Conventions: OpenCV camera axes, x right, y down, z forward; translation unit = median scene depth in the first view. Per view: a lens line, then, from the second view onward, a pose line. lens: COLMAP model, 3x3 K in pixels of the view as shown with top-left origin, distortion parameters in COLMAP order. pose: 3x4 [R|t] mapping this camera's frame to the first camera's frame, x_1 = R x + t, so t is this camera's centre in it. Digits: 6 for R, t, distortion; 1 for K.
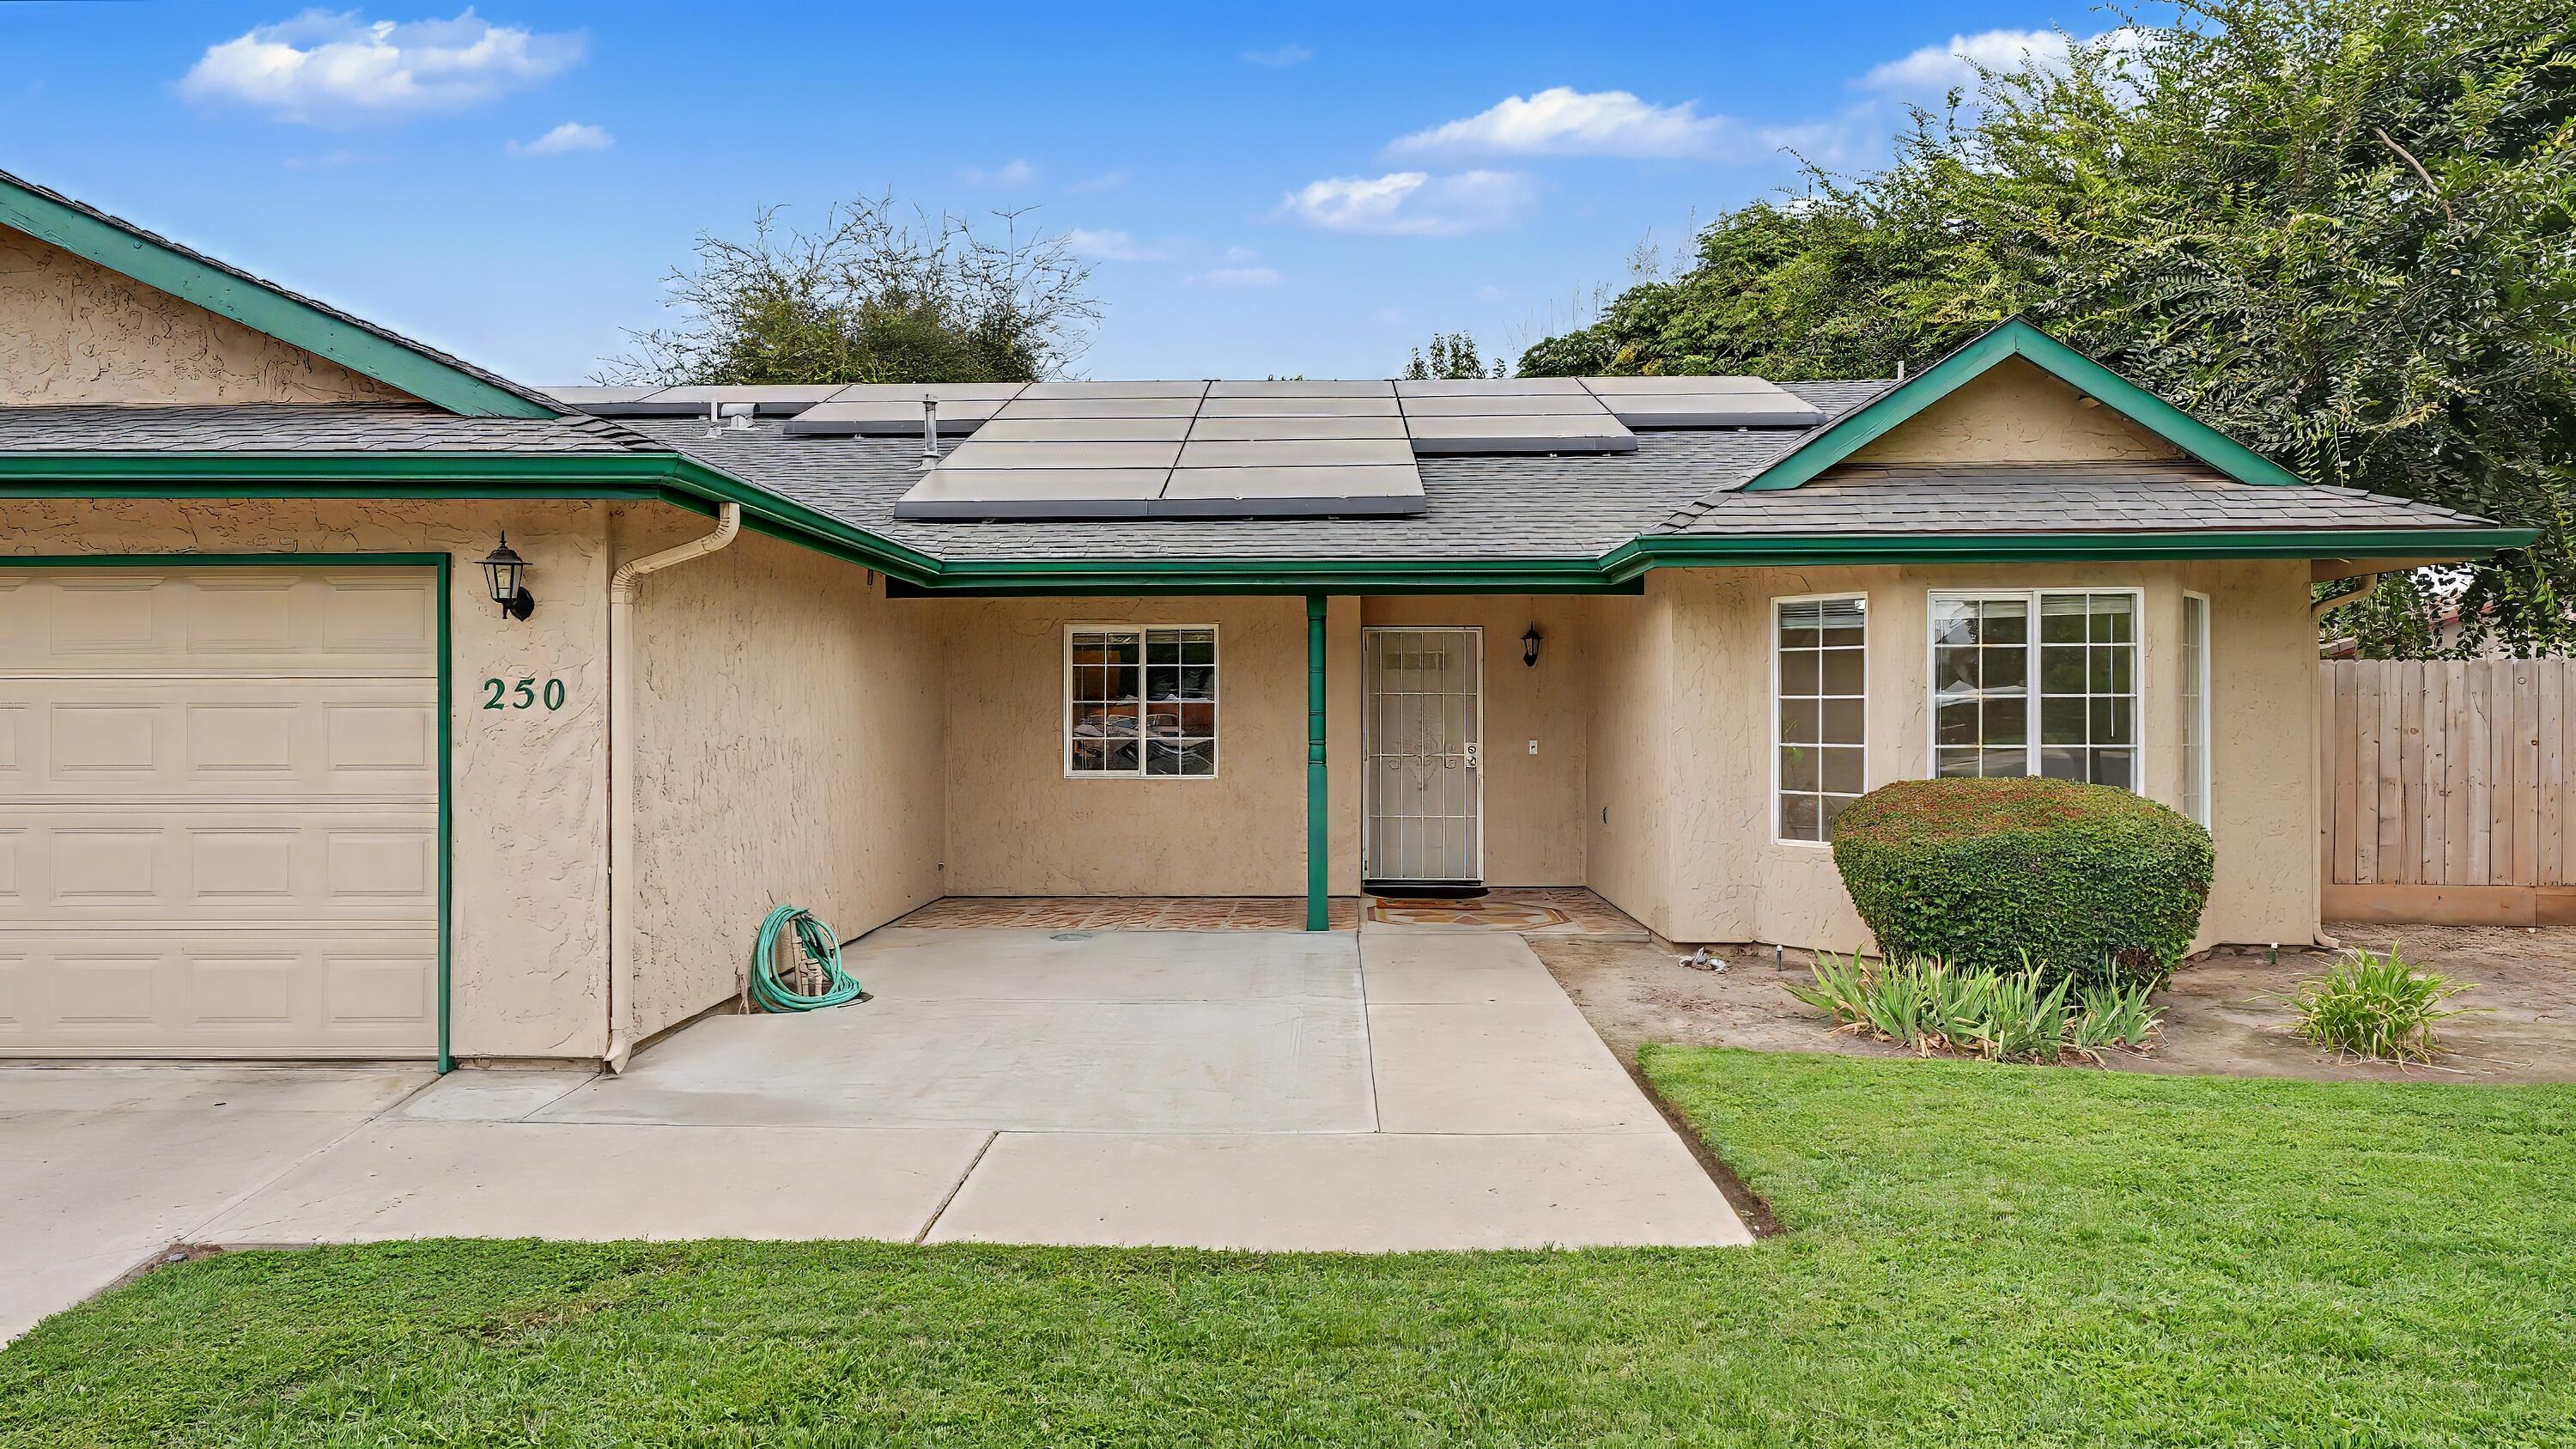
lens RADIAL K [[1833.8, 0, 1288.0], [0, 1833.8, 724.5], [0, 0, 1]] dist [0.047645, -0.005008]
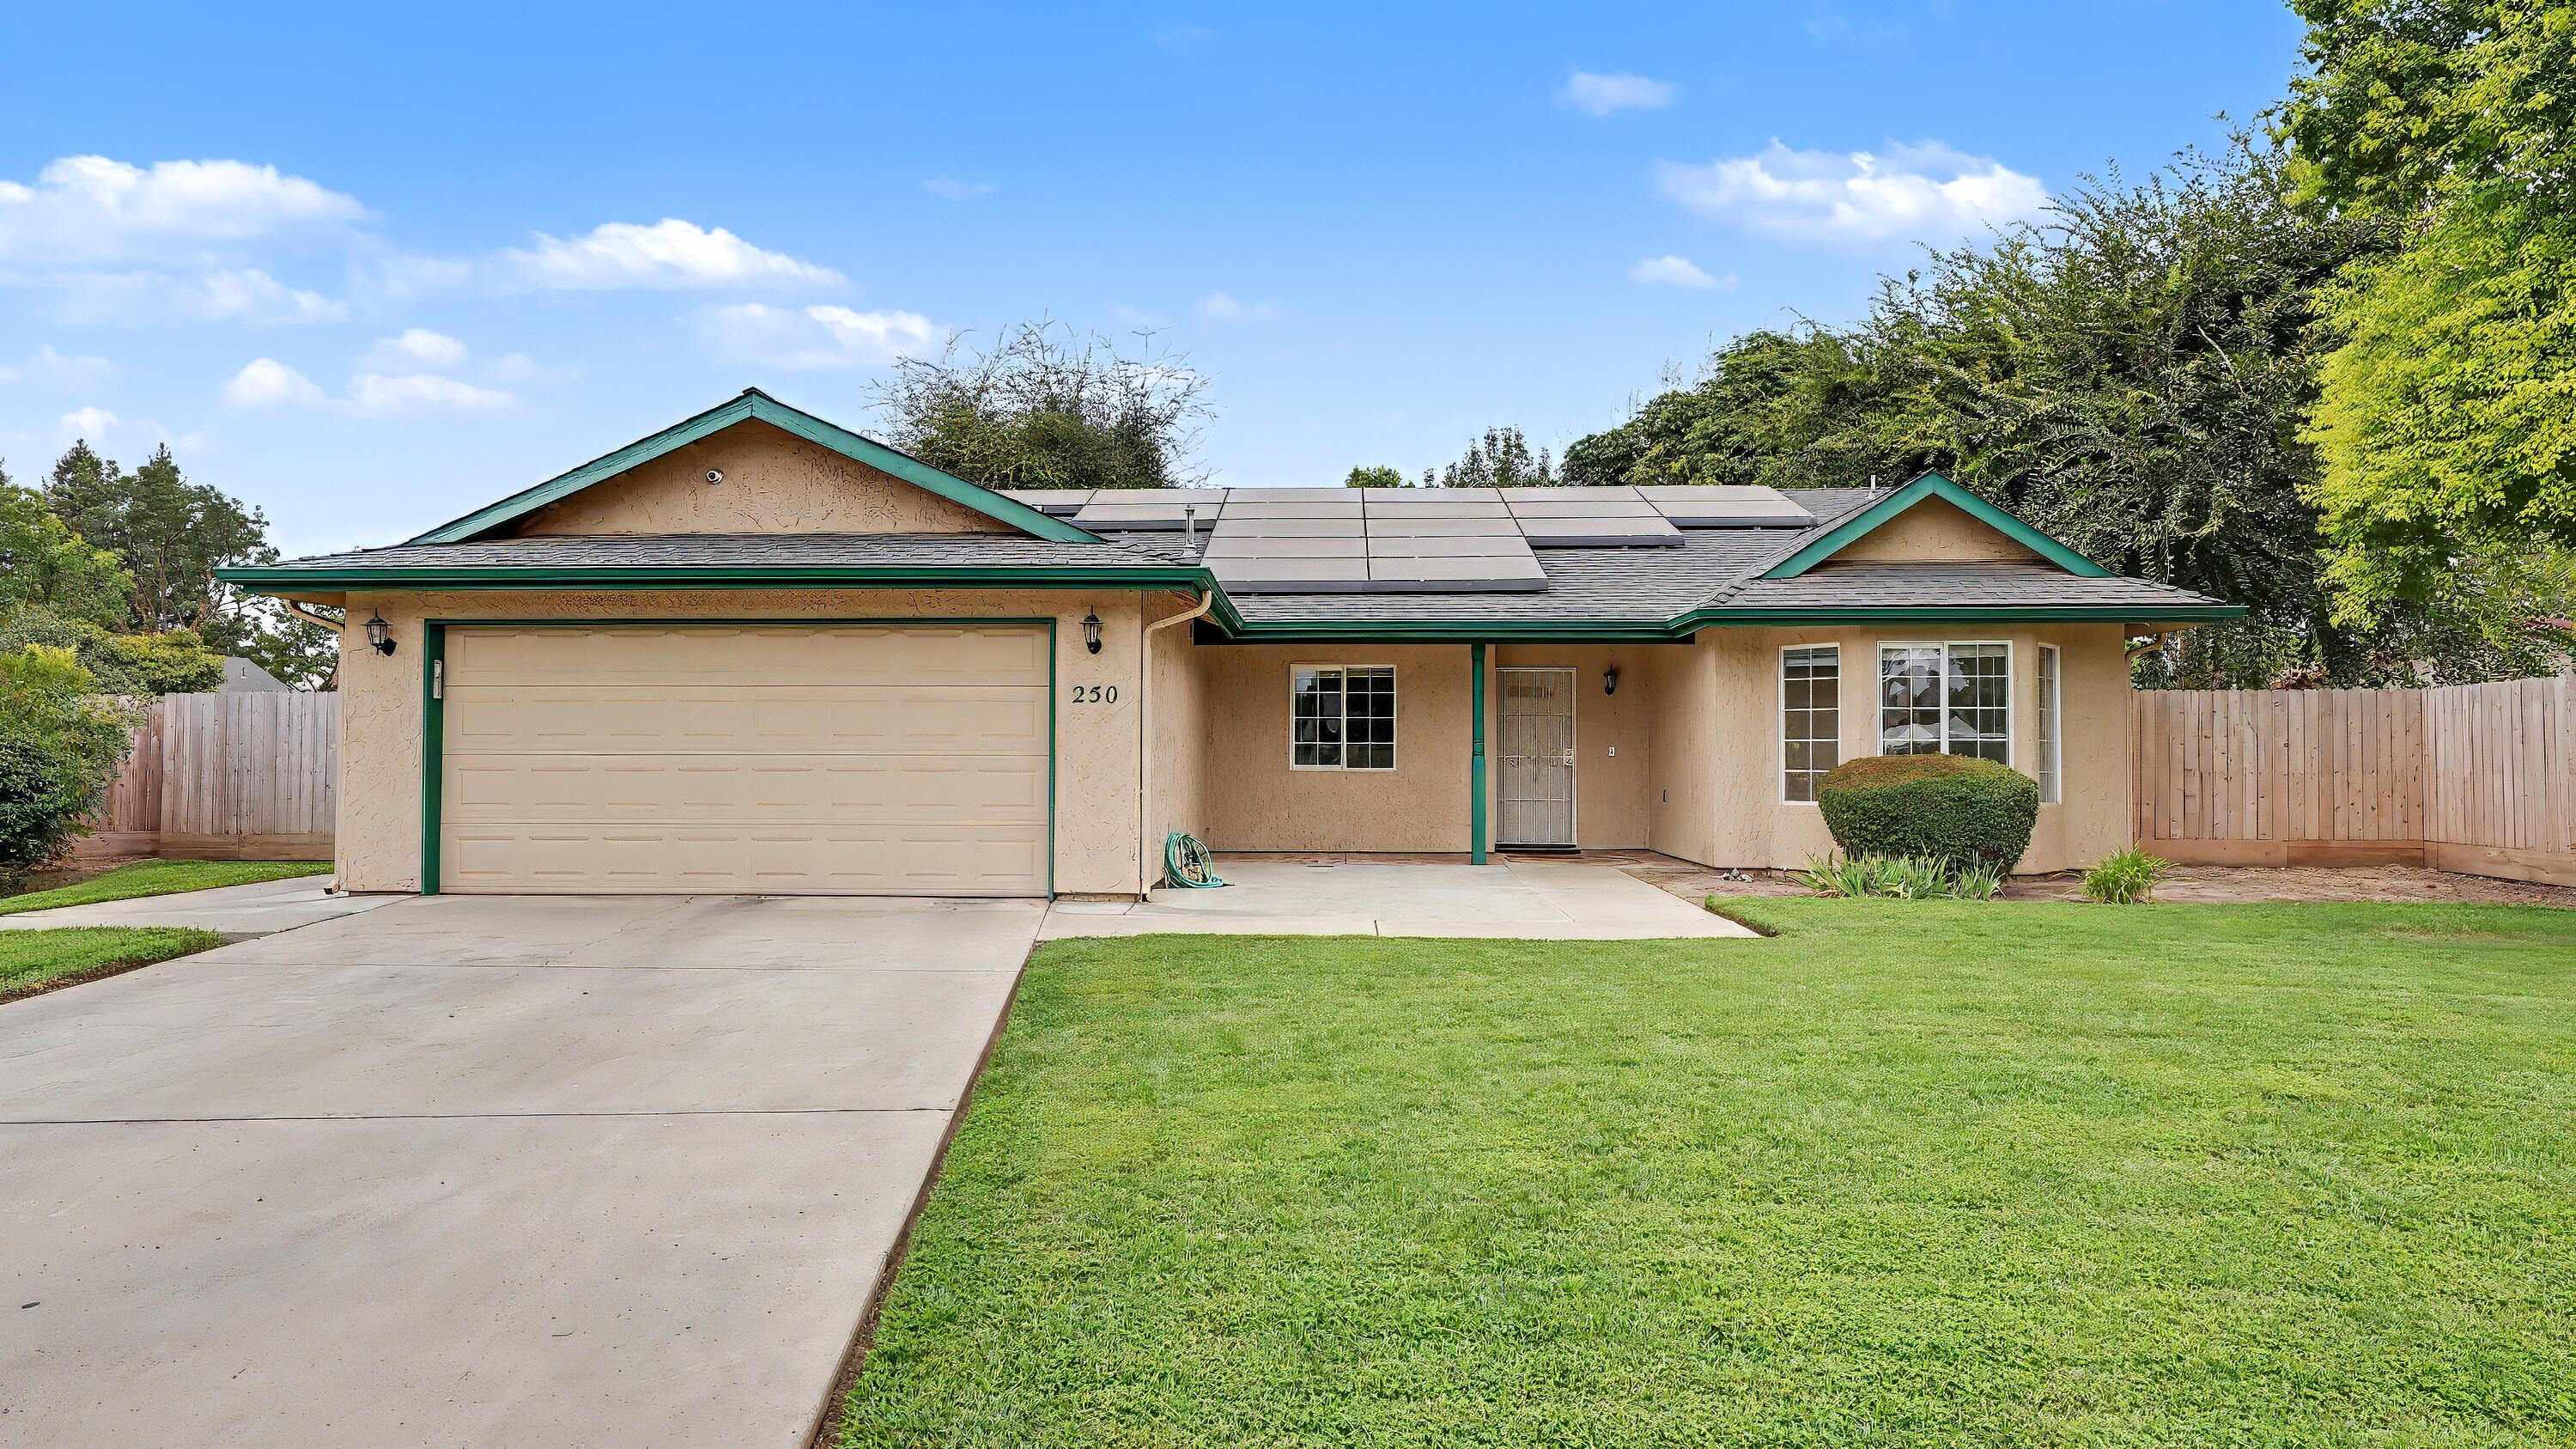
lens RADIAL K [[1833.8, 0, 1288.0], [0, 1833.8, 724.5], [0, 0, 1]] dist [0.047645, -0.005008]
pose [[0.999990, 0.003726, -0.002618, -0.128224], [-0.003805, 0.999523, -0.030643, 0.040143], [0.002502, 0.030652, 0.999527, -0.479115]]
